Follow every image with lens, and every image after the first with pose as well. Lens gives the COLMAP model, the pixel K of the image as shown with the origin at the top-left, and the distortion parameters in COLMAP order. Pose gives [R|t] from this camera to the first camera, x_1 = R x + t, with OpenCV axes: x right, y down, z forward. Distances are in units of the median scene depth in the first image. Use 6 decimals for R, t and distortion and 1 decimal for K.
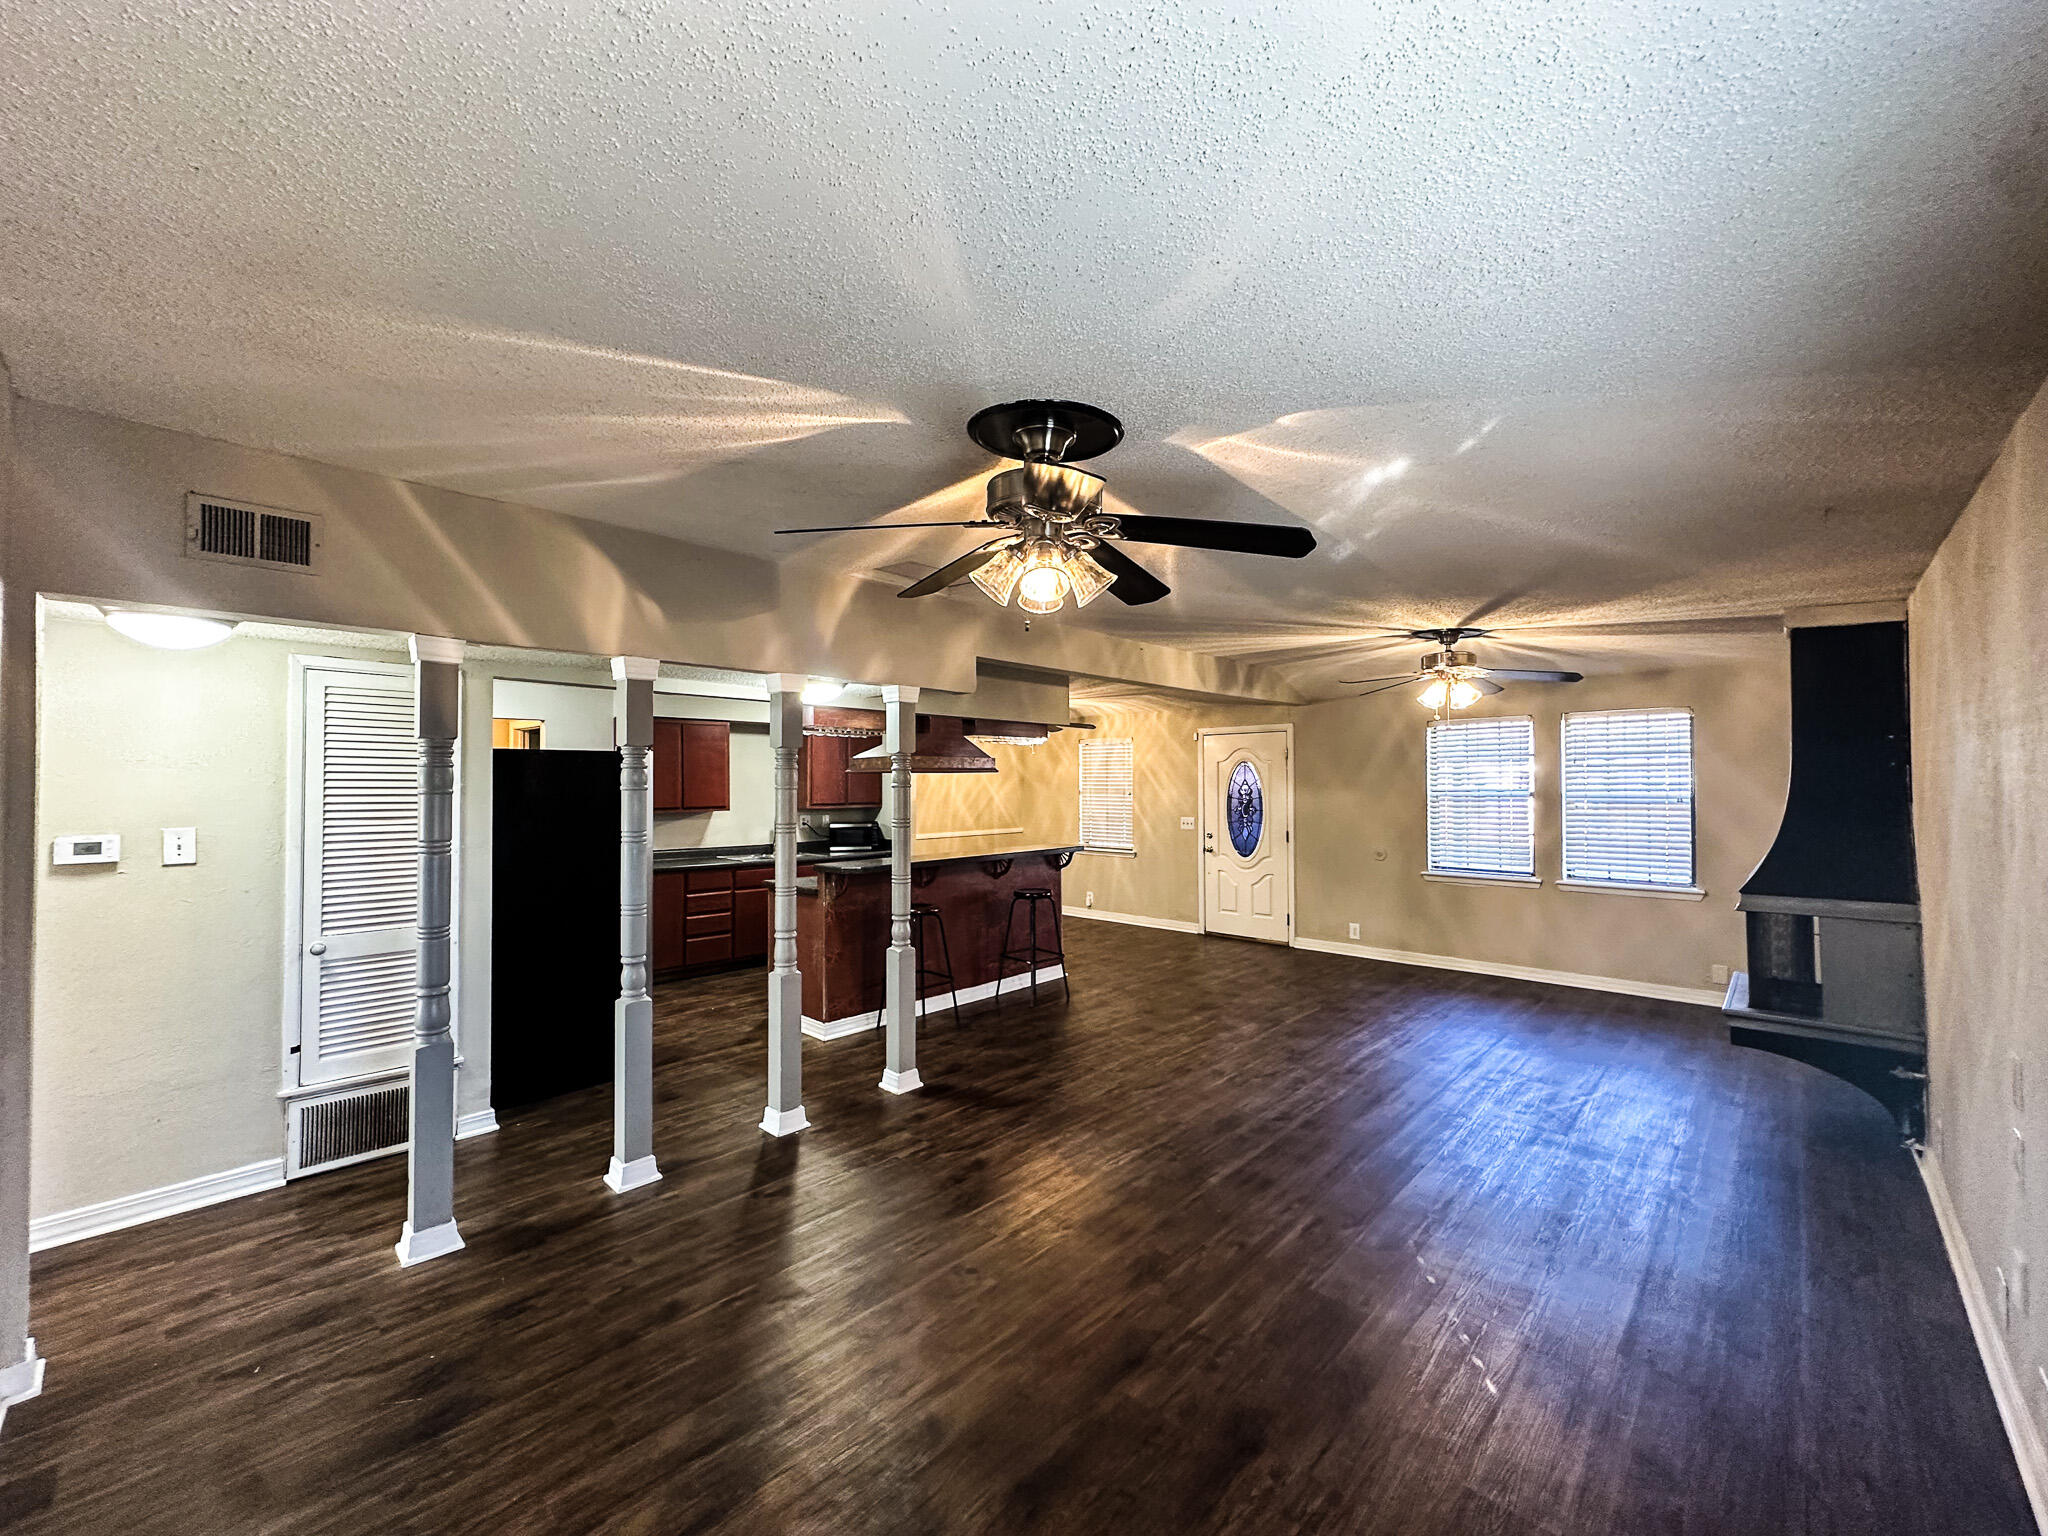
lens RADIAL K [[809.9, 0, 1030.0], [0, 809.9, 767.7], [0, 0, 1]] dist [-0.003057, 0.001595]
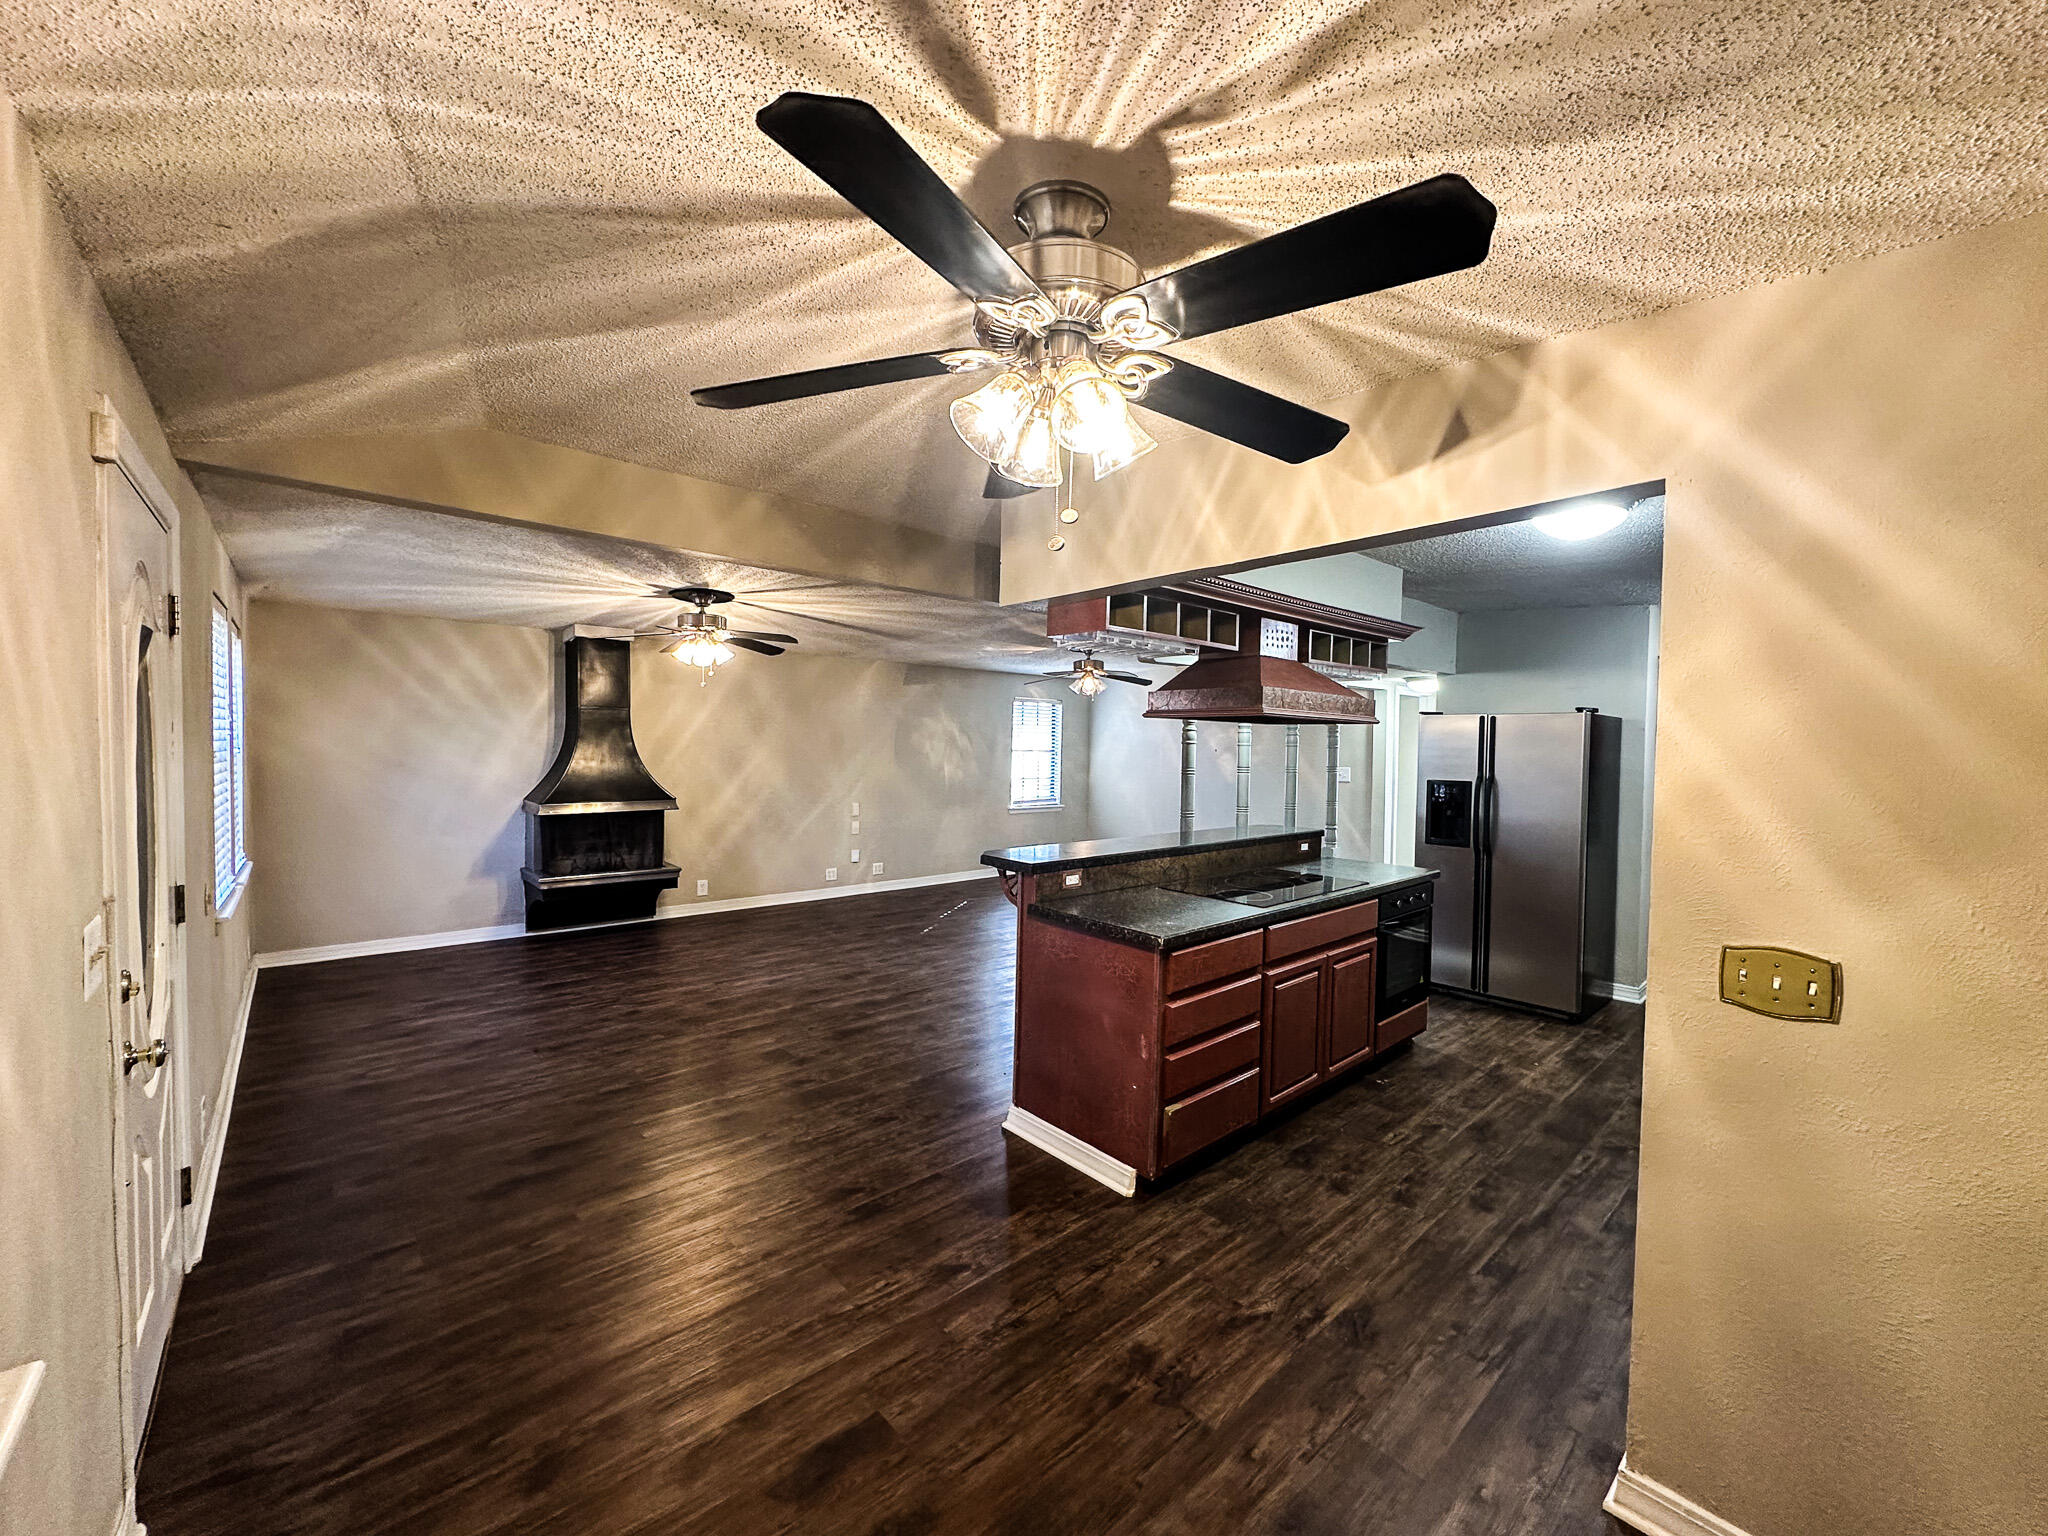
lens RADIAL K [[809.9, 0, 1026.1], [0, 809.9, 778.1], [0, 0, 1]] dist [-0.003057, 0.001595]
pose [[-0.996318, -0.014564, 0.084486, -0.006276], [-0.012691, 0.999663, 0.022664, 0.036805], [-0.084788, 0.021508, -0.996167, 1.586658]]
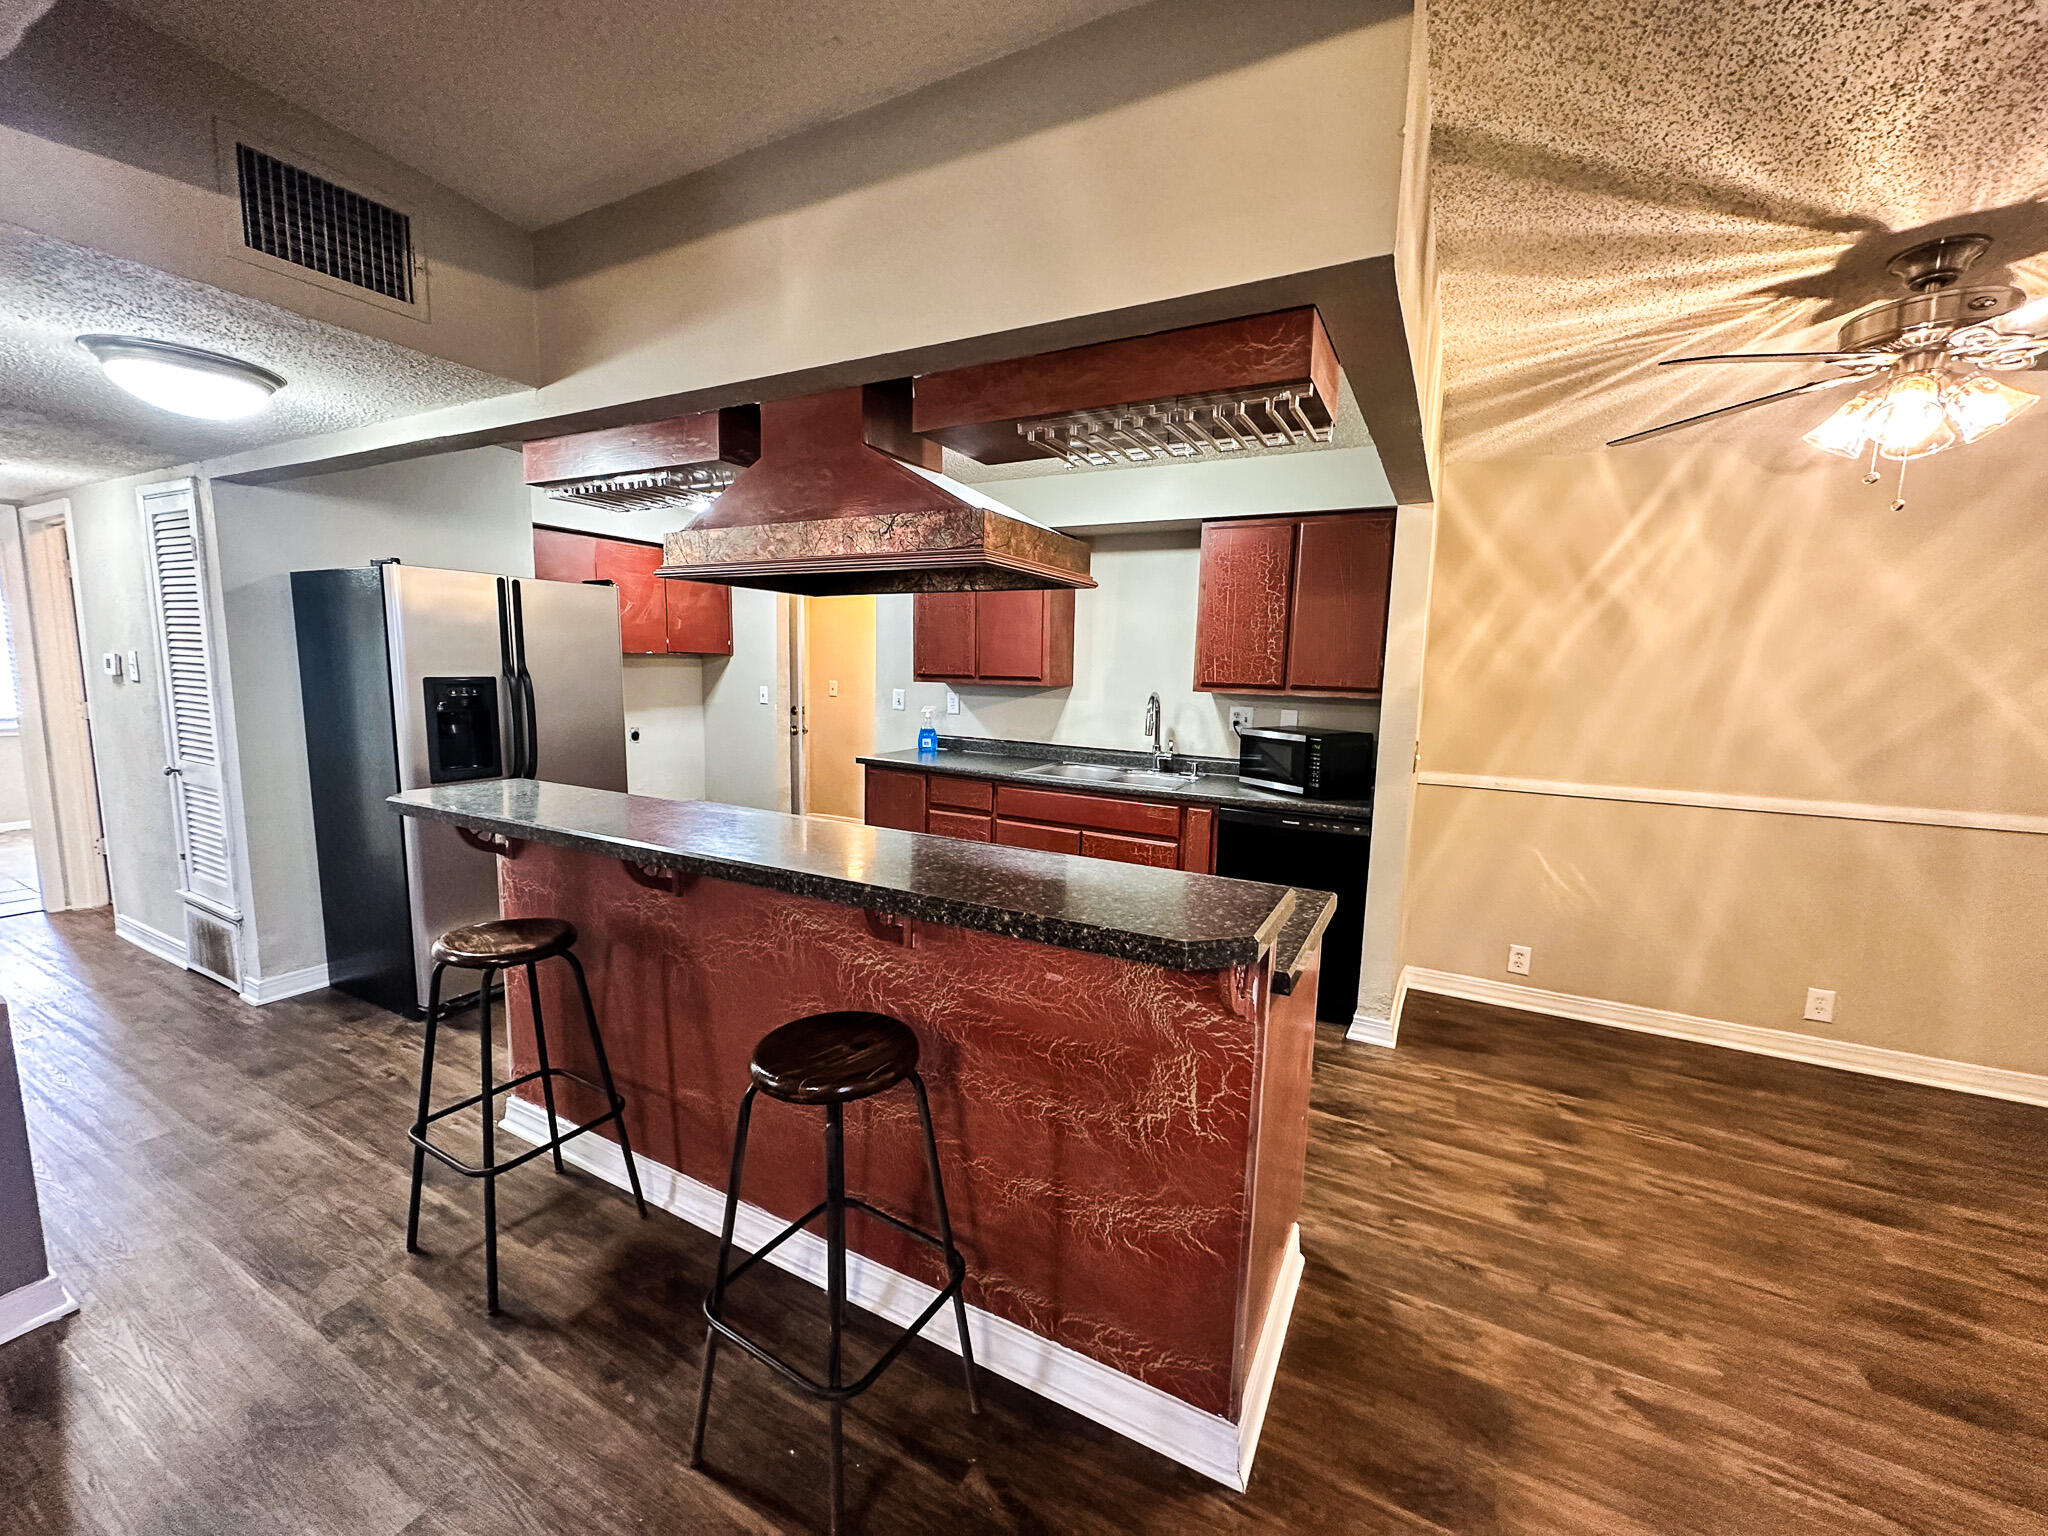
lens RADIAL K [[809.9, 0, 1031.1], [0, 809.9, 766.6], [0, 0, 1]] dist [-0.003057, 0.001595]
pose [[0.268721, 0.133171, -0.953968, 0.227142], [-0.007618, 0.990659, 0.136147, 0.036016], [0.963188, -0.029319, 0.267226, 0.954326]]
